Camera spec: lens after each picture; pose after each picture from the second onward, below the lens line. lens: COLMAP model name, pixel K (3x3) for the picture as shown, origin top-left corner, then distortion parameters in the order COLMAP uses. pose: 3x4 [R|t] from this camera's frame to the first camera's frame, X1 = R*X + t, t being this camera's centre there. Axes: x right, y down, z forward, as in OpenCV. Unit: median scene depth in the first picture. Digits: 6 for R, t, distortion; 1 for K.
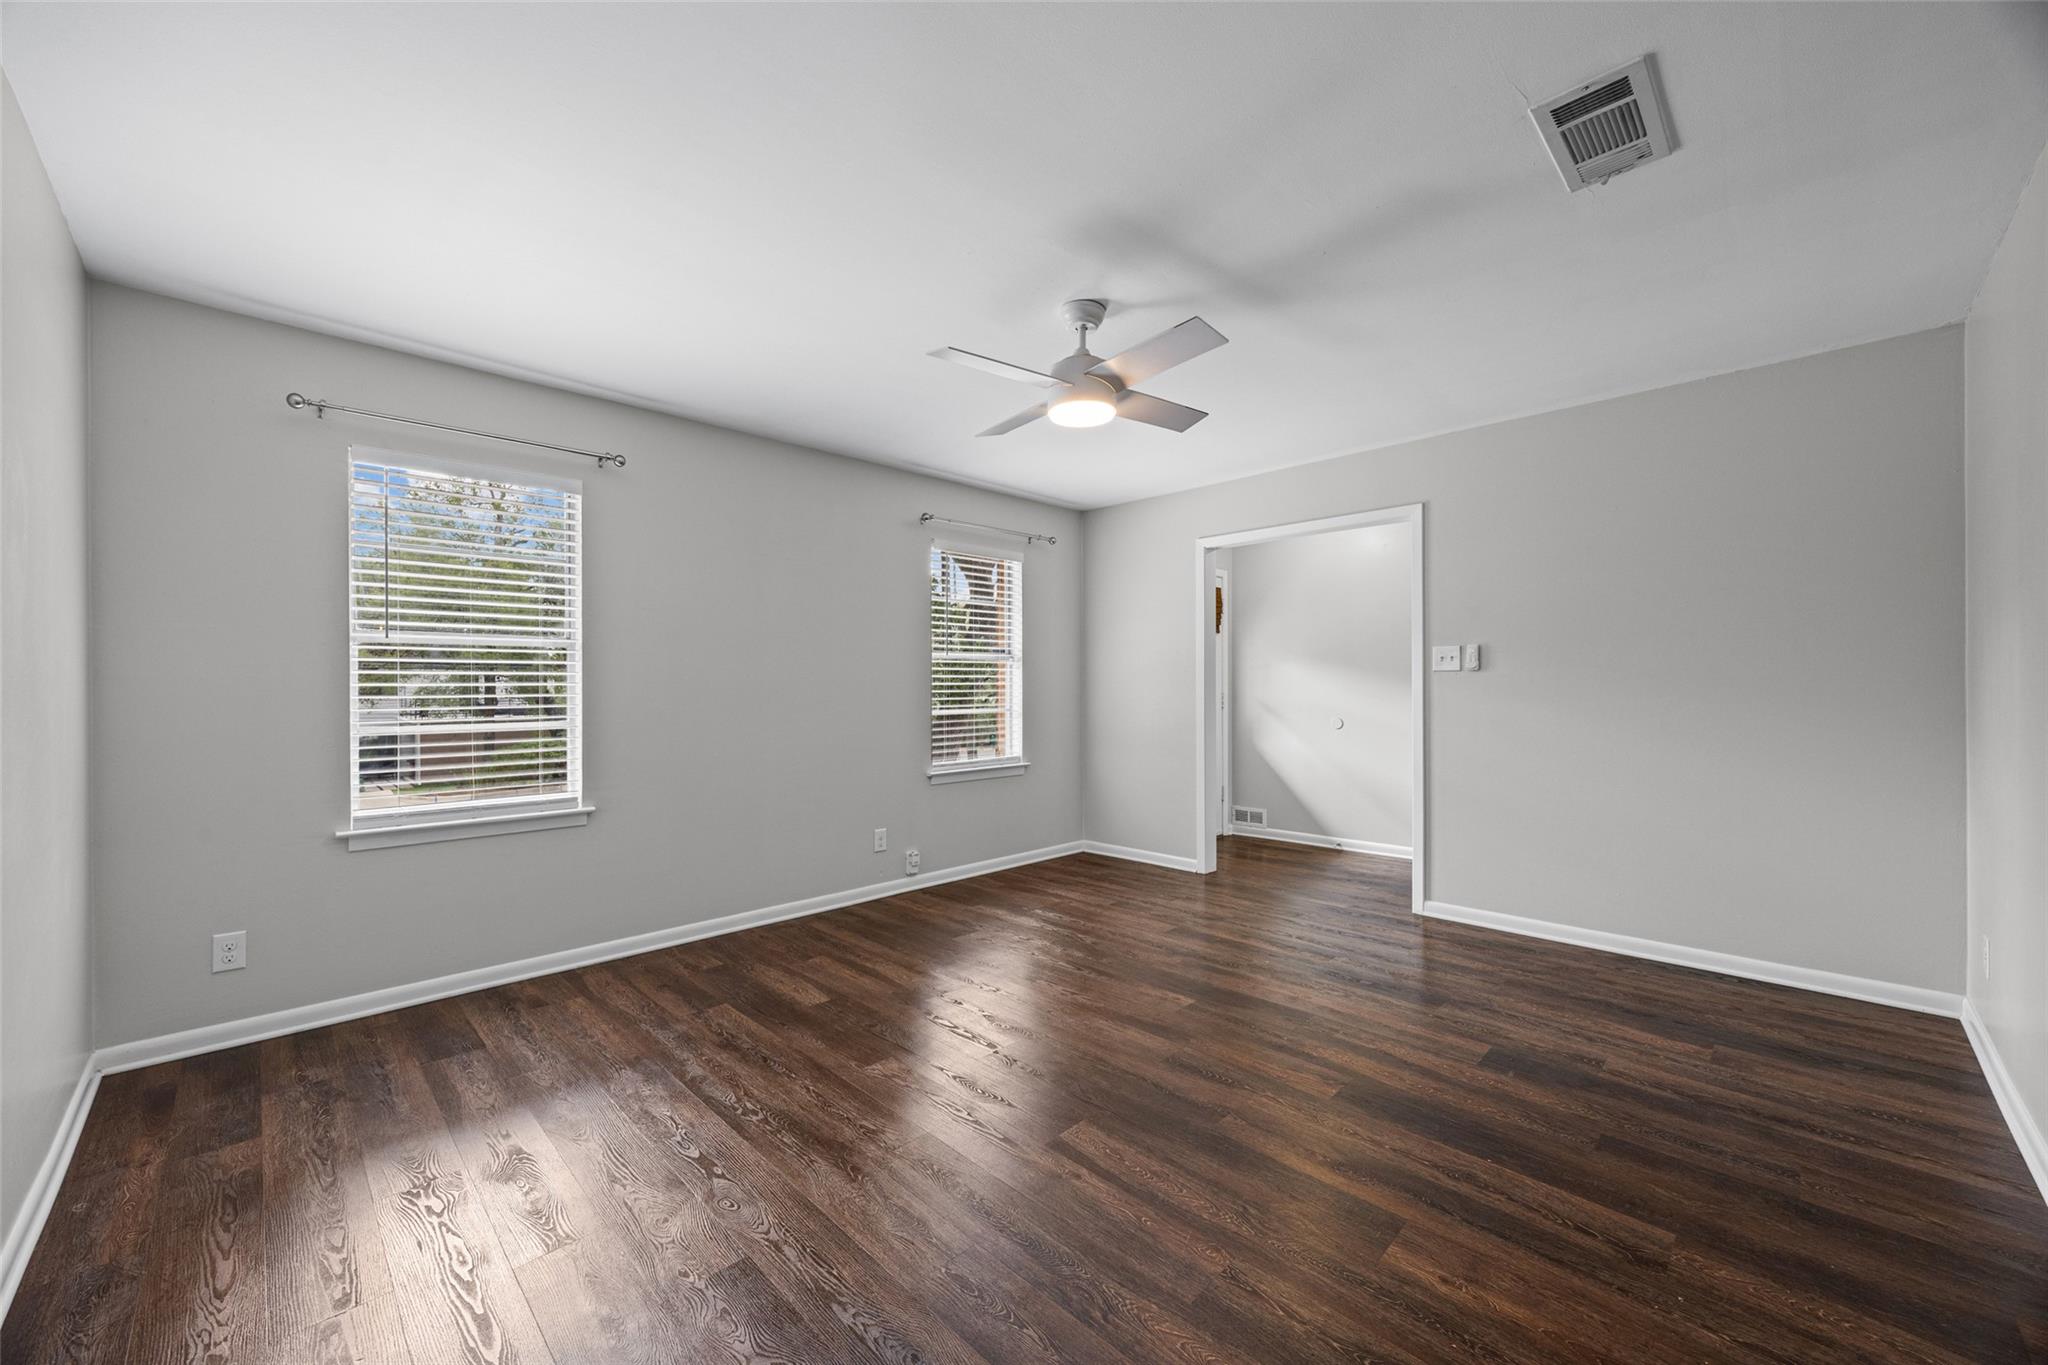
lens RADIAL K [[778.4, 0, 1025.6], [0, 778.4, 689.2], [0, 0, 1]] dist [0.001760, 0.000051]
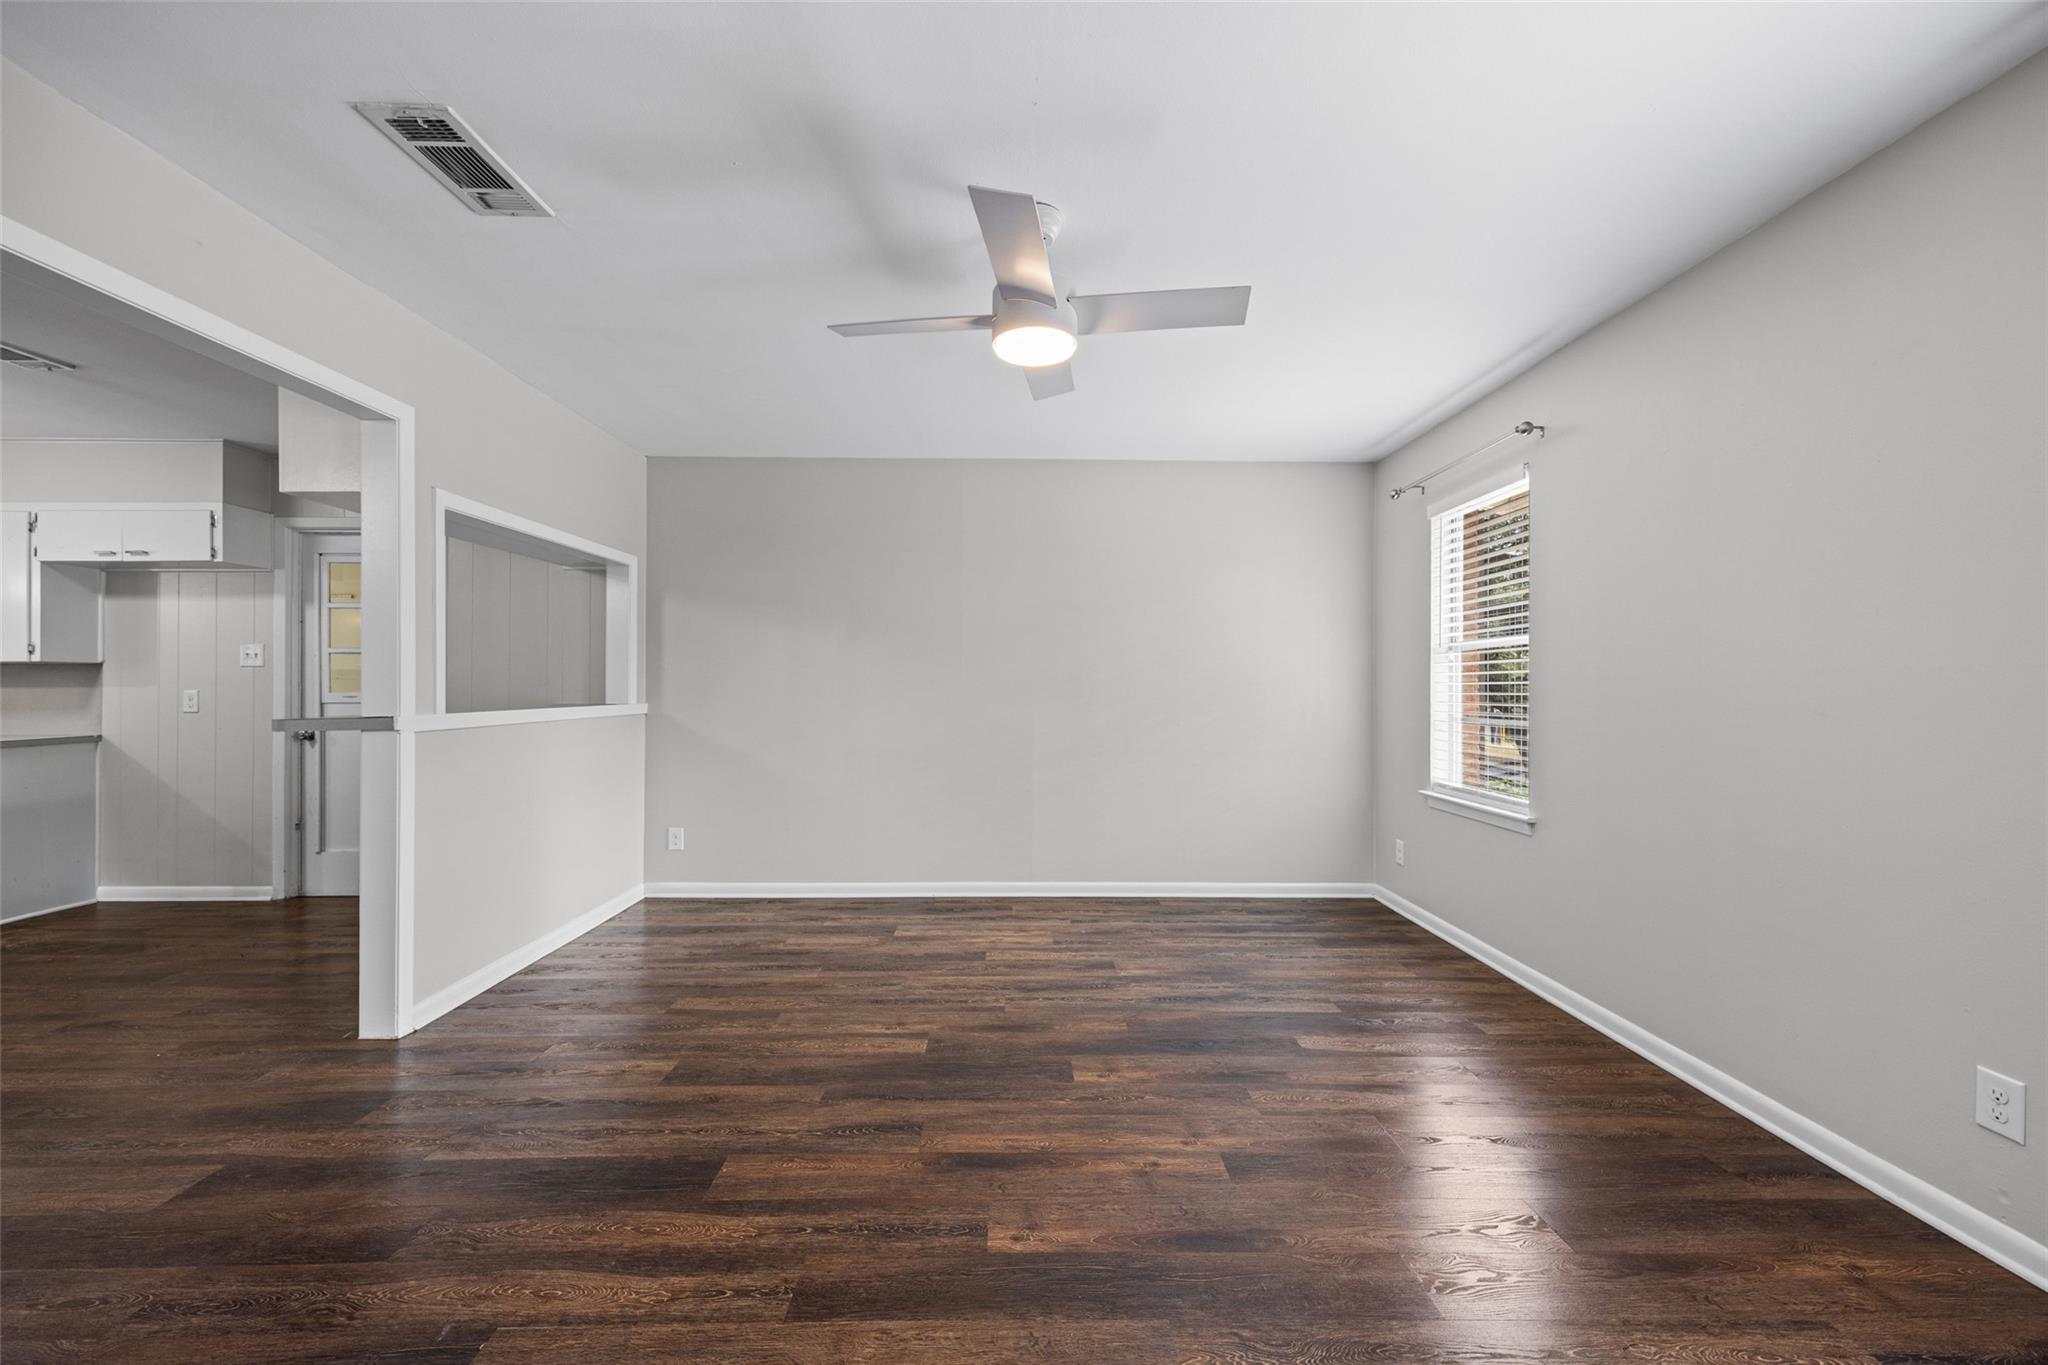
lens RADIAL K [[813.9, 0, 1019.3], [0, 813.9, 687.9], [0, 0, 1]] dist [0.006803, -0.000125]
pose [[-0.701139, 0.002433, -0.713021, 0.594148], [0.000530, 0.999996, 0.002891, -0.002569], [0.713025, 0.001649, -0.701137, 1.369510]]
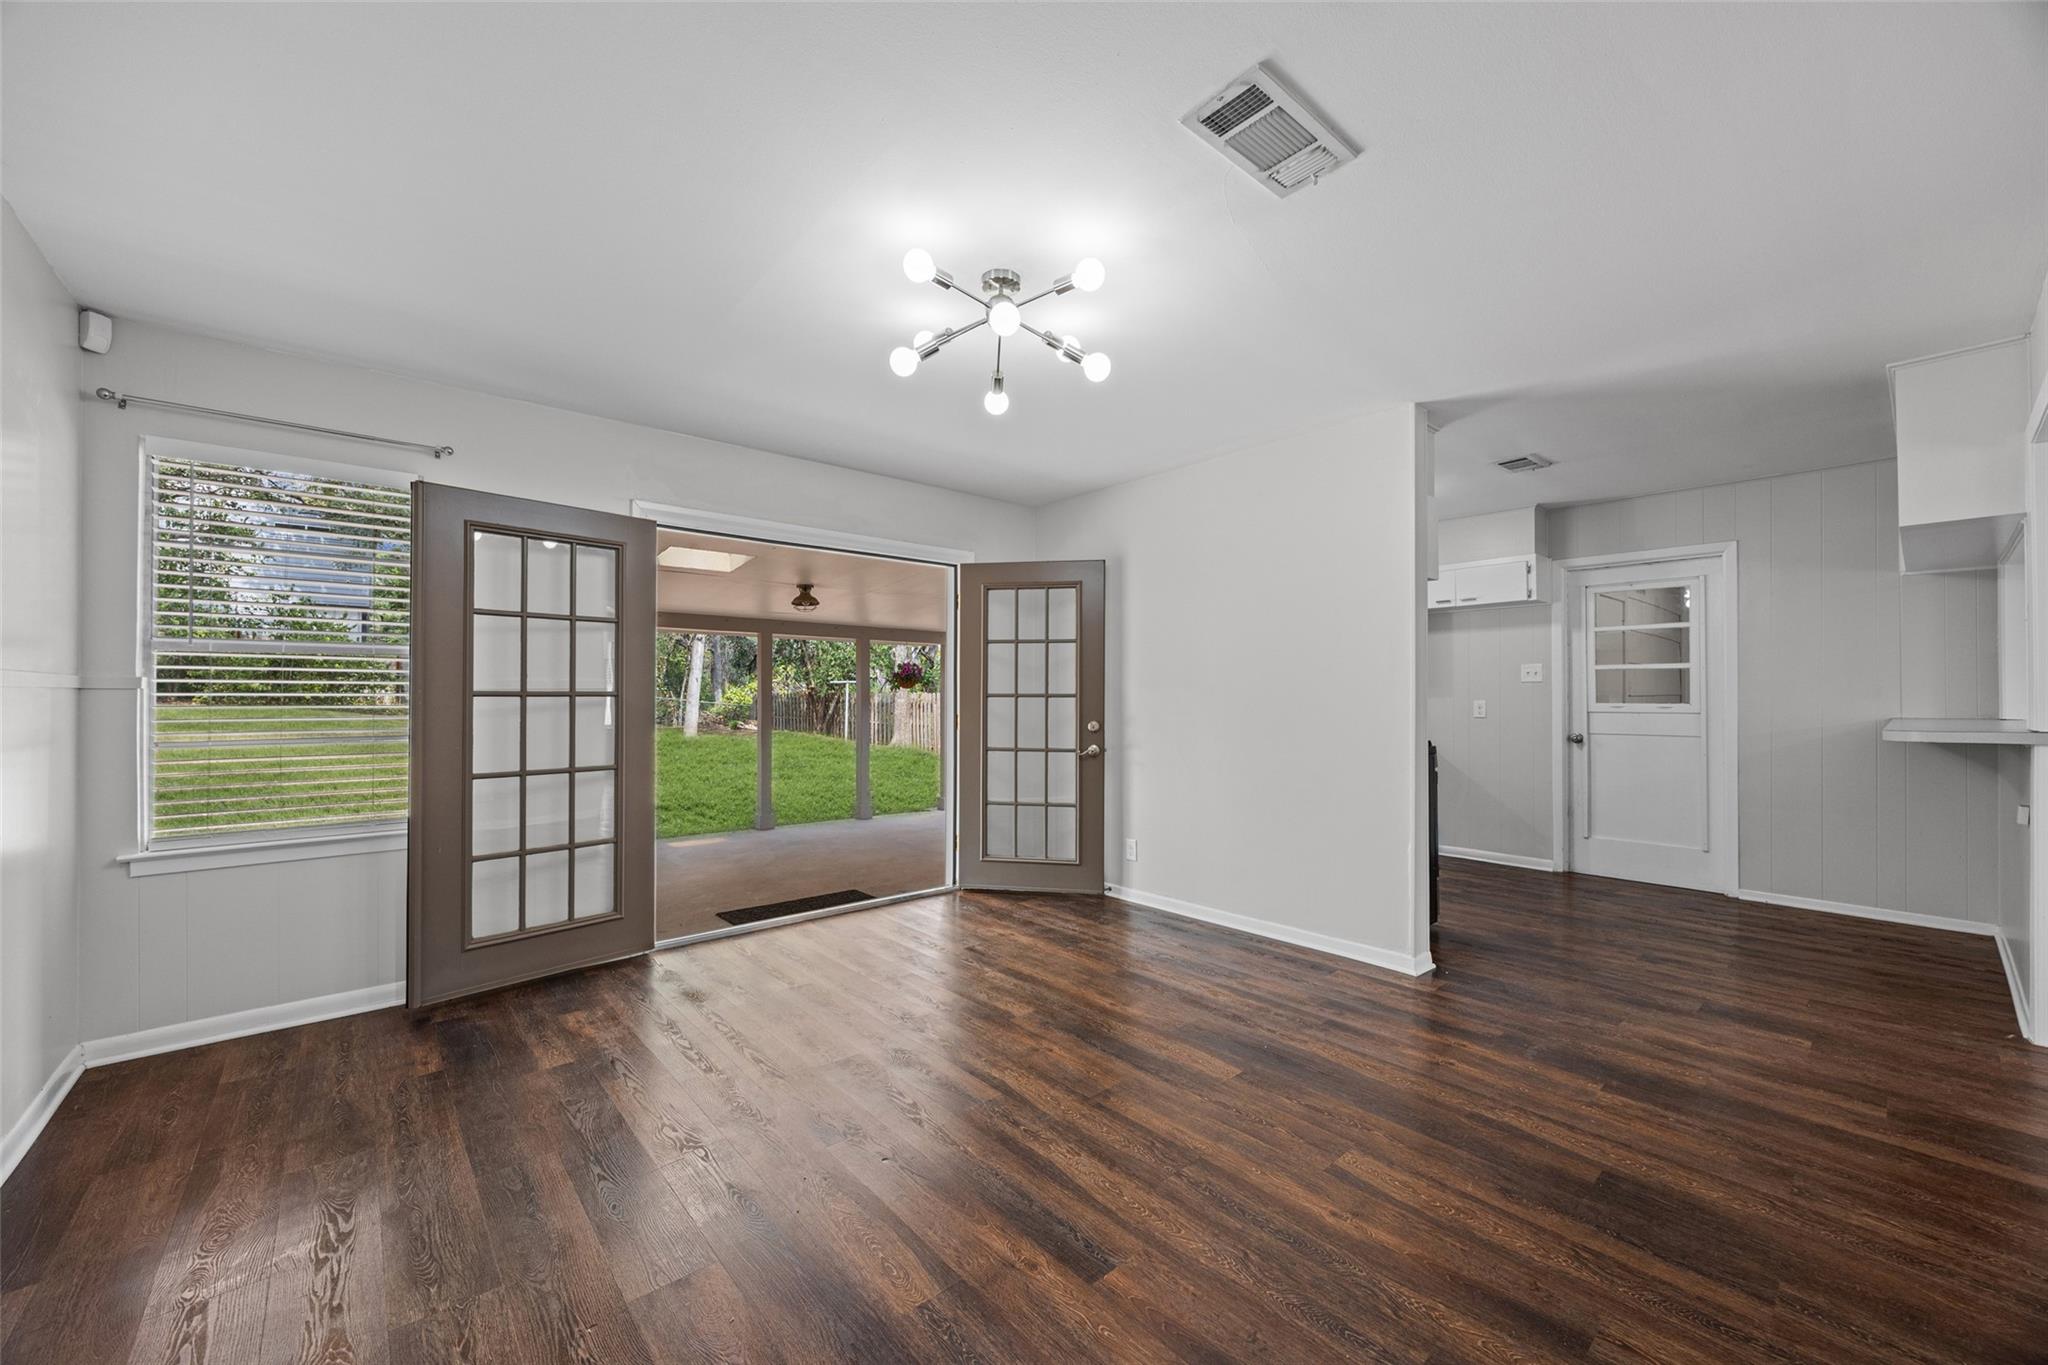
lens RADIAL K [[778.4, 0, 1025.6], [0, 778.4, 689.2], [0, 0, 1]] dist [0.001760, 0.000051]
pose [[-0.997419, 0.005256, 0.071605, 1.545471], [0.004668, 0.999954, -0.008372, -0.012221], [-0.071646, -0.008016, -0.997398, 1.183040]]
